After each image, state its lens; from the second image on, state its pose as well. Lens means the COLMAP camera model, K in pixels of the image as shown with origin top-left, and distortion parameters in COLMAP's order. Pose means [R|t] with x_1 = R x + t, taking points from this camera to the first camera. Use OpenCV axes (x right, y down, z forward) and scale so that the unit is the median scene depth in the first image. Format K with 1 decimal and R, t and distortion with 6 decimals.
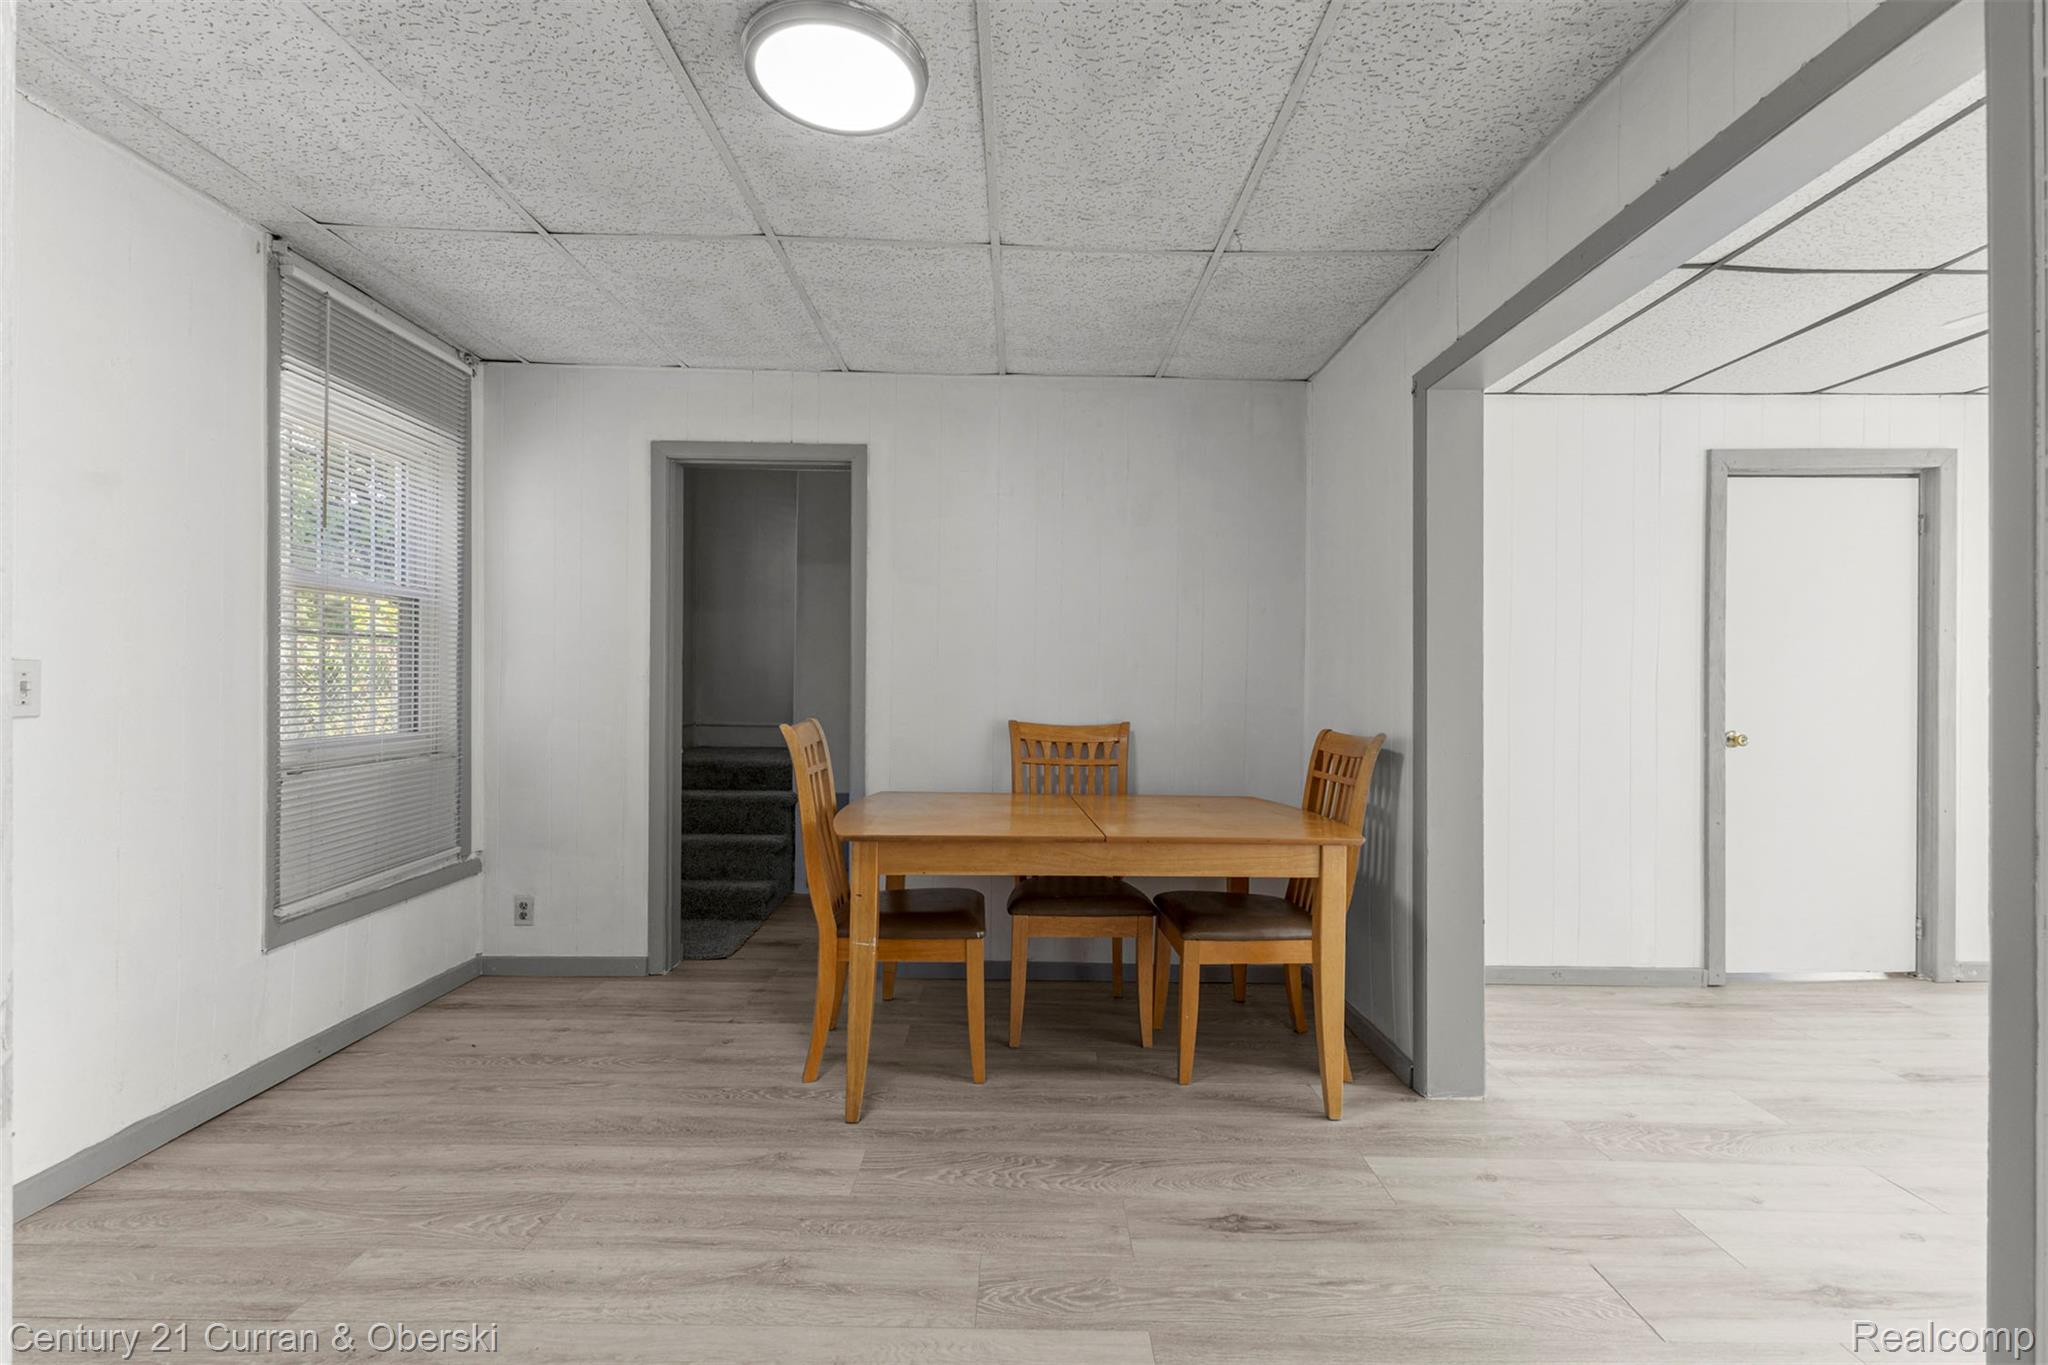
lens RADIAL K [[884.6, 0, 1017.5], [0, 884.6, 690.0], [0, 0, 1]] dist [0.008924, -0.001574]
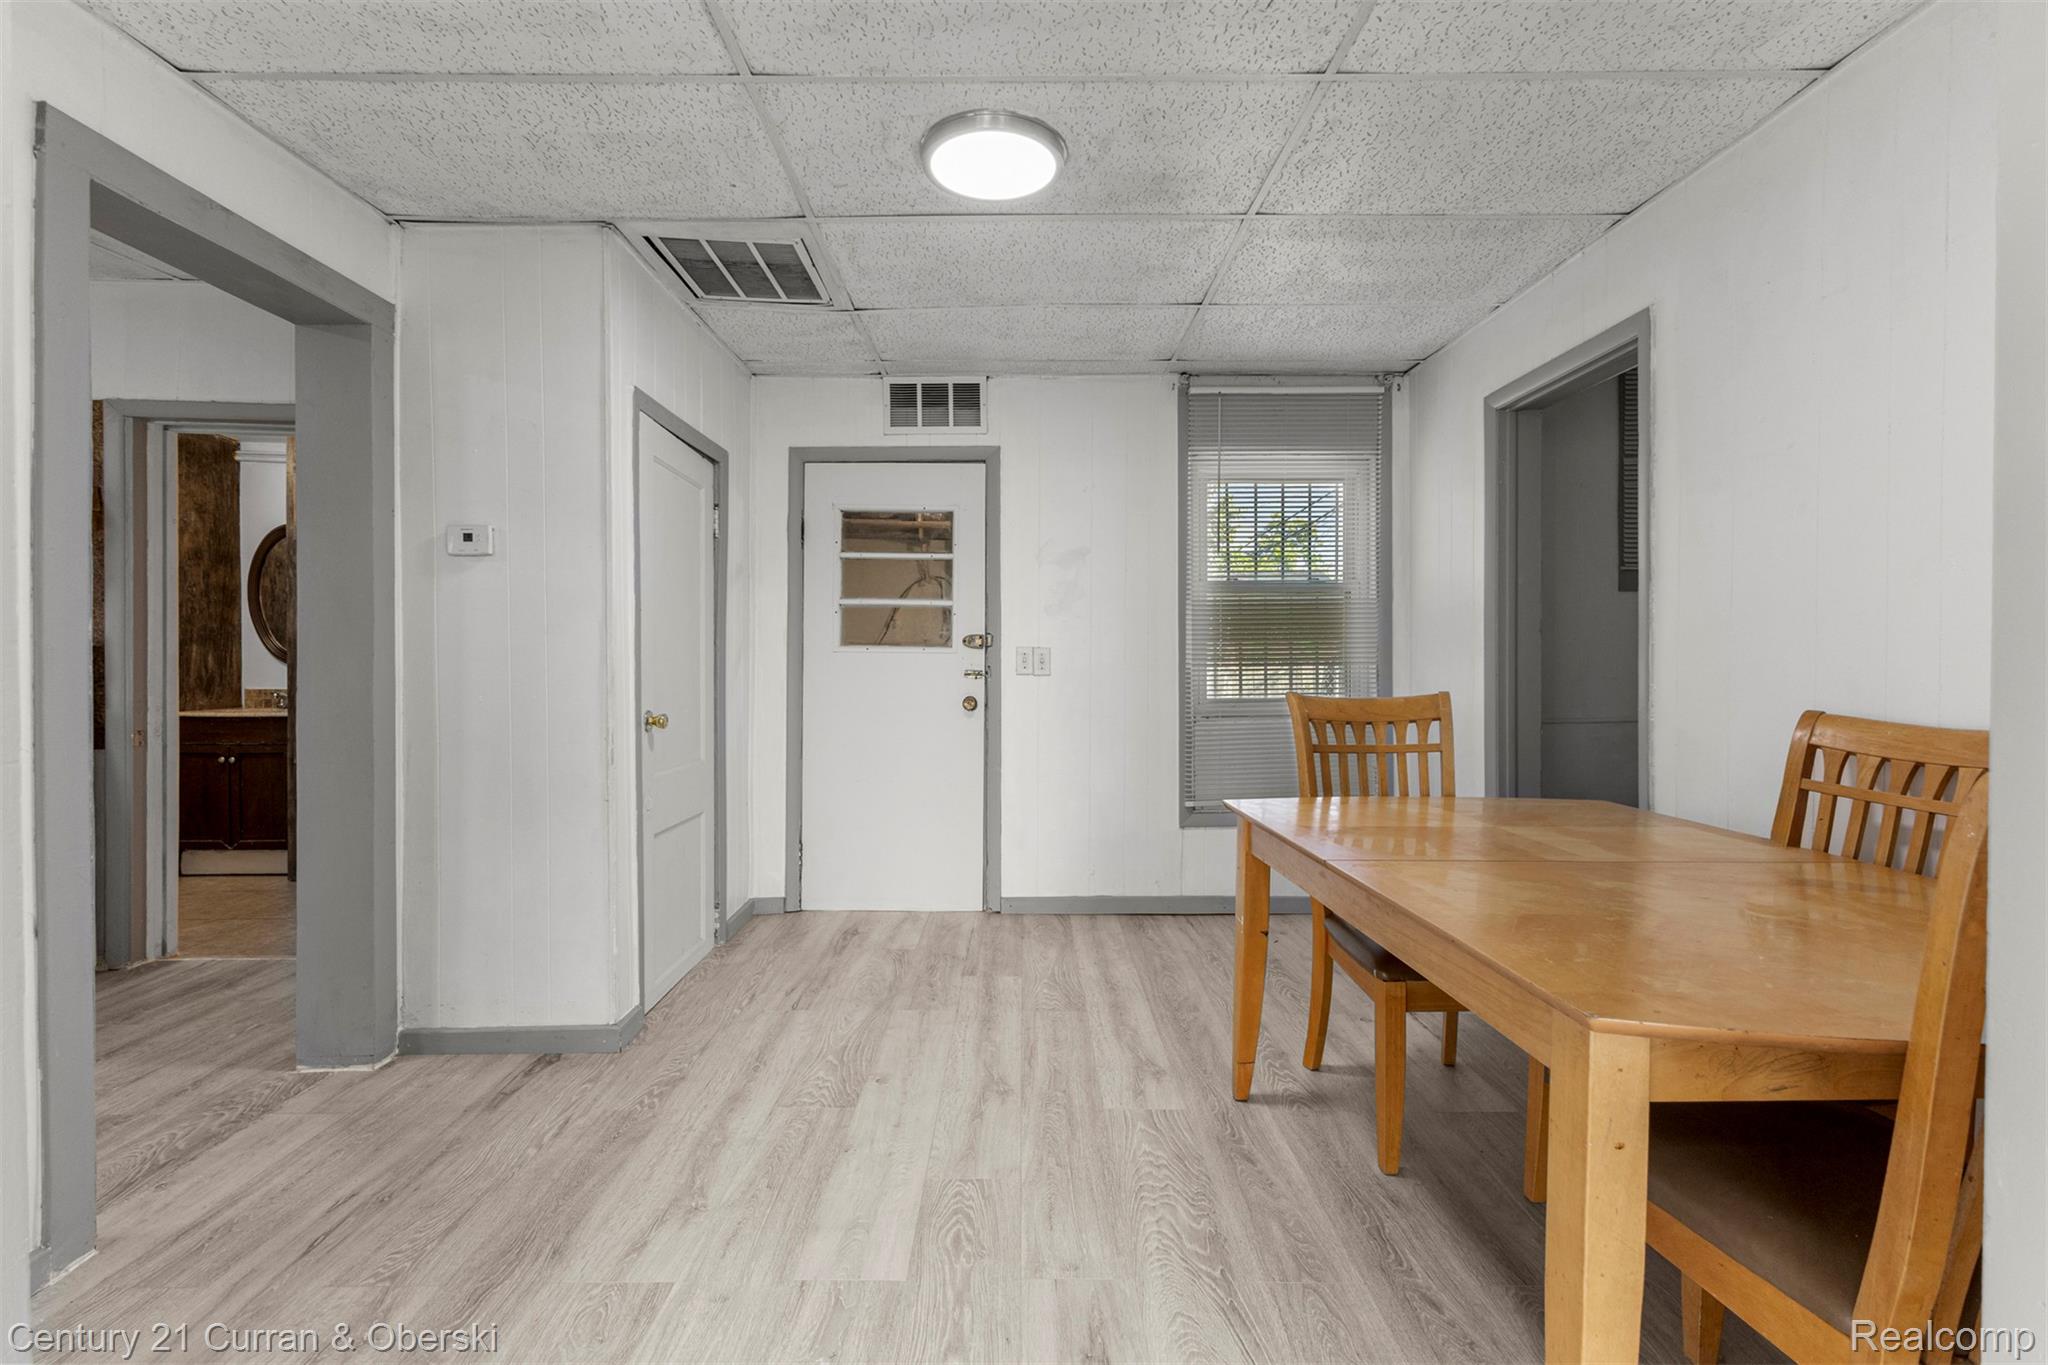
lens RADIAL K [[884.6, 0, 1037.8], [0, 884.6, 677.0], [0, 0, 1]] dist [0.008924, -0.001574]
pose [[0.020879, 0.005023, -0.999769, 0.589605], [-0.002164, 0.999985, 0.004979, 0.014471], [0.999780, 0.002059, 0.020890, 0.572555]]
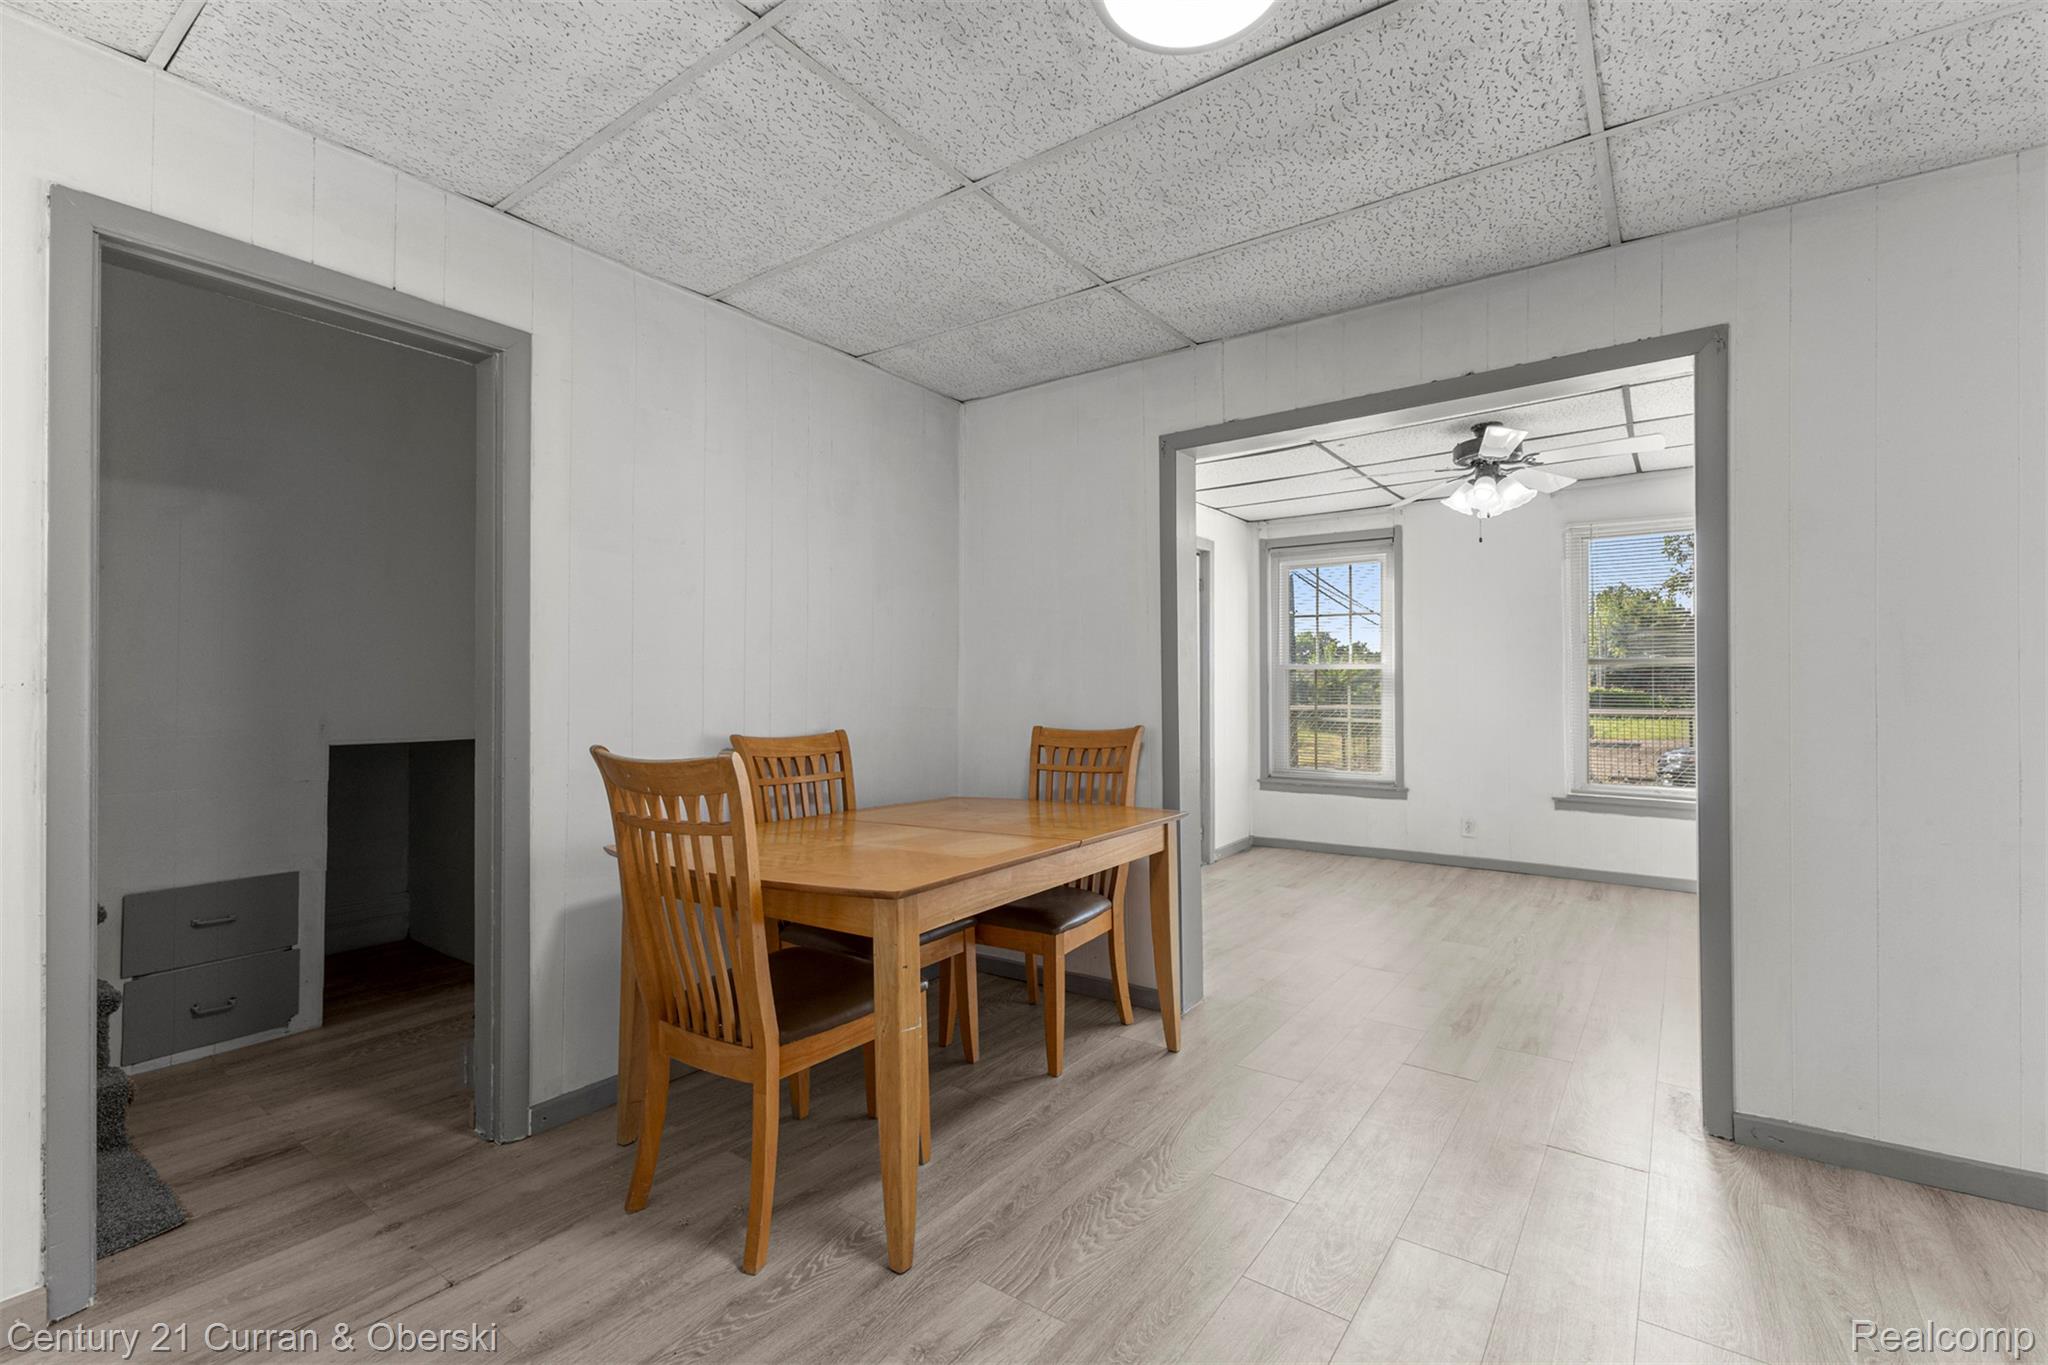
lens RADIAL K [[884.6, 0, 1021.2], [0, 884.6, 687.3], [0, 0, 1]] dist [0.008924, -0.001574]
pose [[0.595967, -0.011324, 0.802929, -0.550348], [0.016355, 0.999864, 0.001963, -0.006790], [-0.802843, 0.011962, 0.596071, 0.349444]]
